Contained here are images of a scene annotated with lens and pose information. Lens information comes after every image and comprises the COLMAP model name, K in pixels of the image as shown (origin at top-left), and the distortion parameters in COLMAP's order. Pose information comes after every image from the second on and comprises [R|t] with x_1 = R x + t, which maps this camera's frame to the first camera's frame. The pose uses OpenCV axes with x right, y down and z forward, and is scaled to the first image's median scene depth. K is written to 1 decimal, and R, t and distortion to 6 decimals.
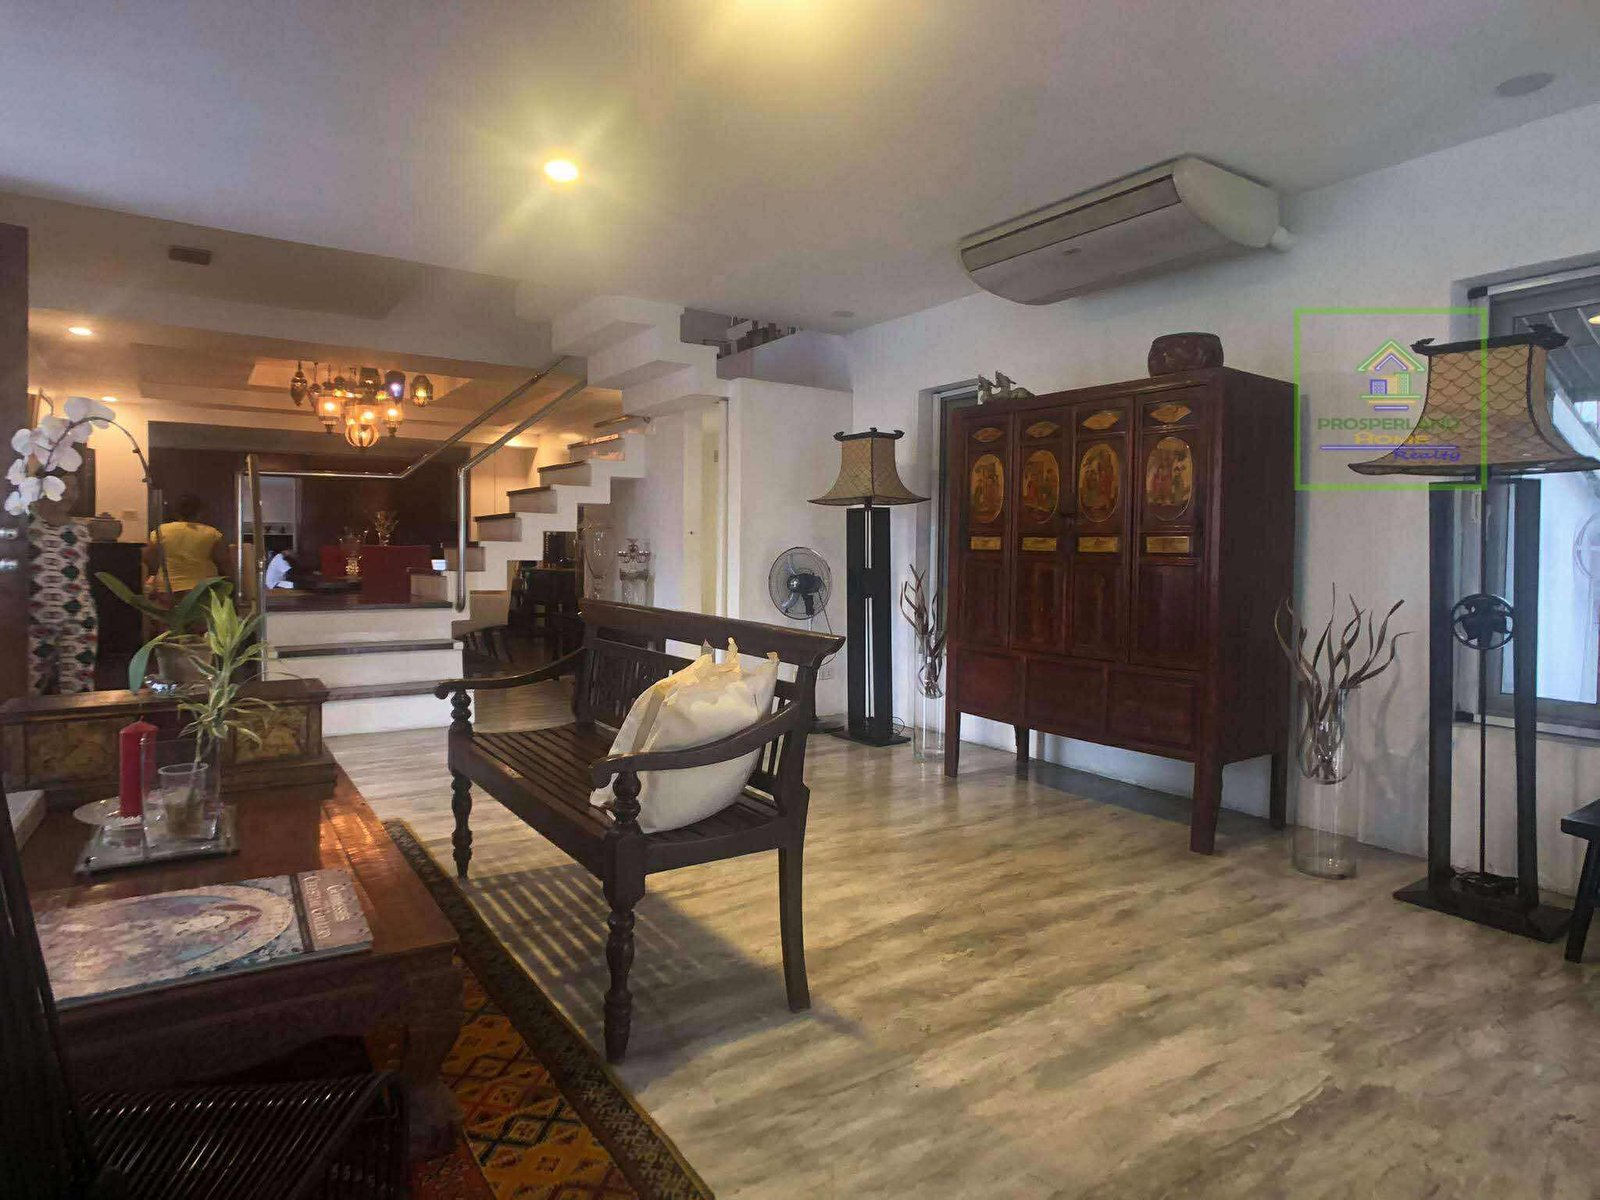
lens RADIAL K [[929.2, 0, 798.4], [0, 929.2, 602.0], [0, 0, 1]] dist [-0.041597, 0.007711]
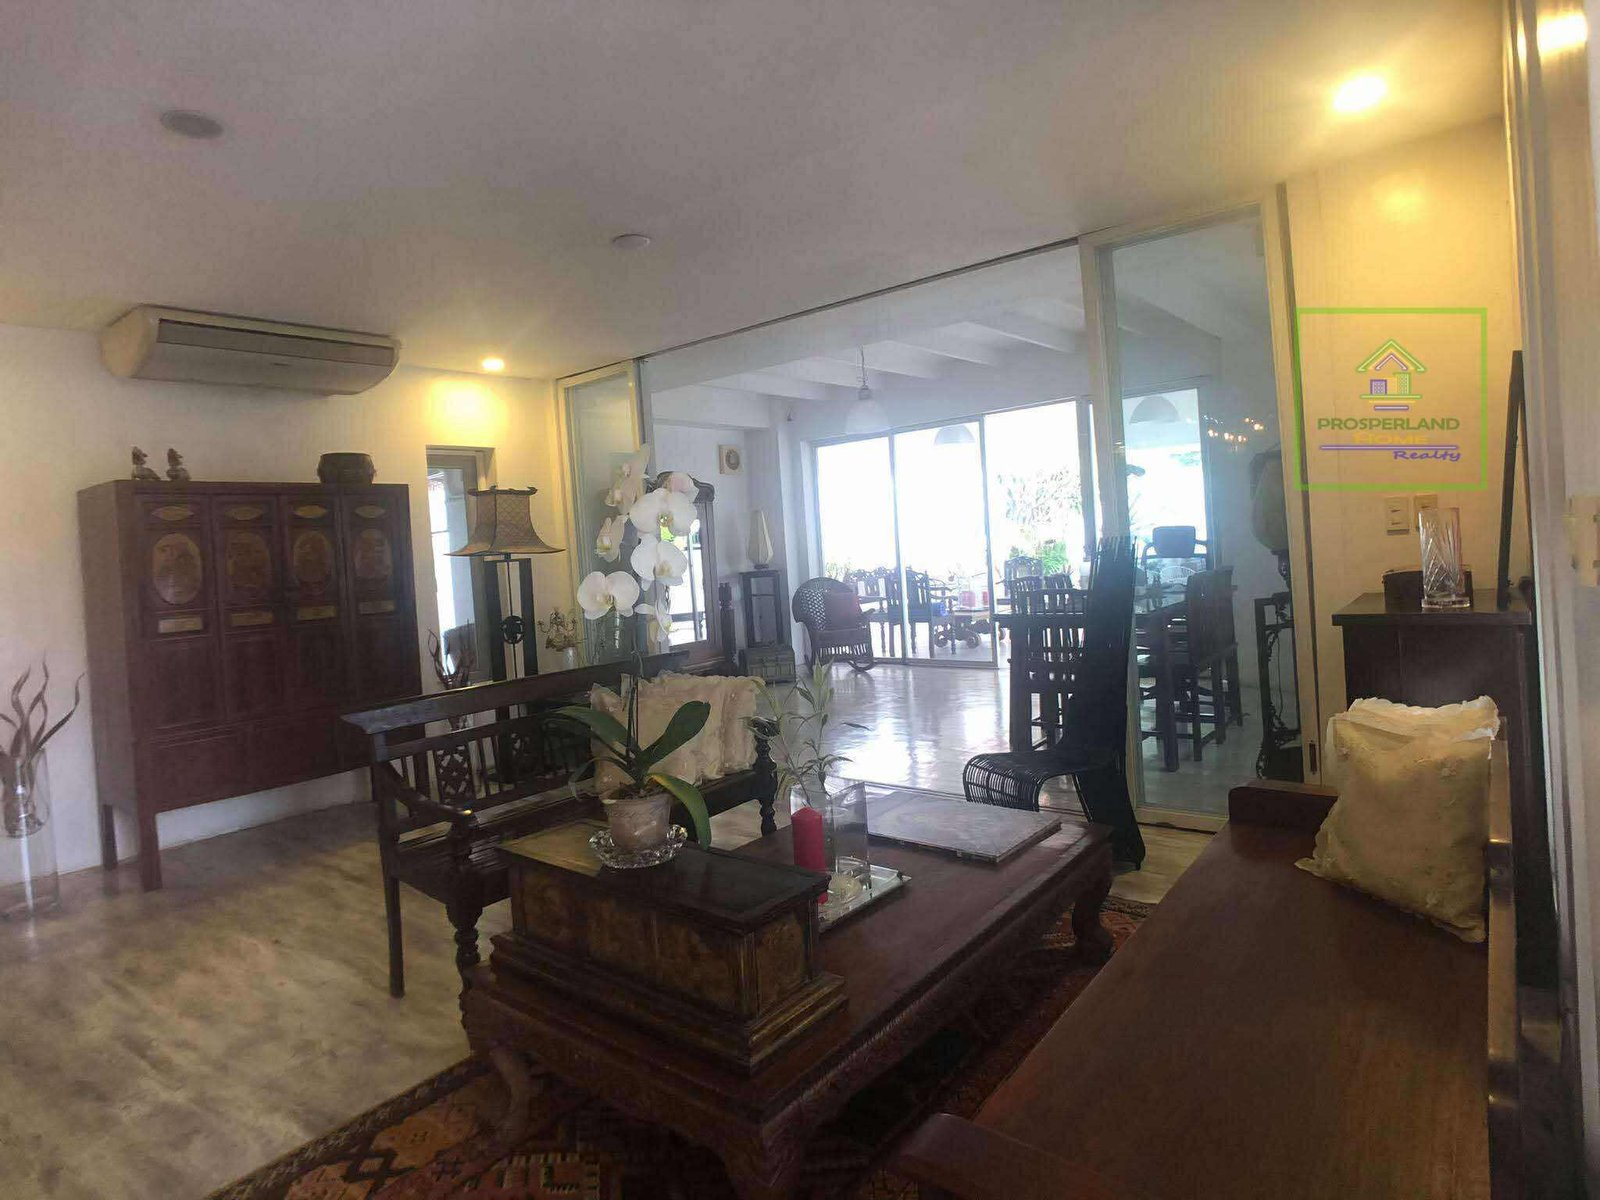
lens RADIAL K [[929.2, 0, 797.6], [0, 929.2, 592.6], [0, 0, 1]] dist [-0.041597, 0.007711]
pose [[-0.305755, -0.013620, 0.952013, -1.029838], [0.136917, 0.988876, 0.058120, -0.072505], [-0.942214, 0.148117, -0.300489, 0.774309]]
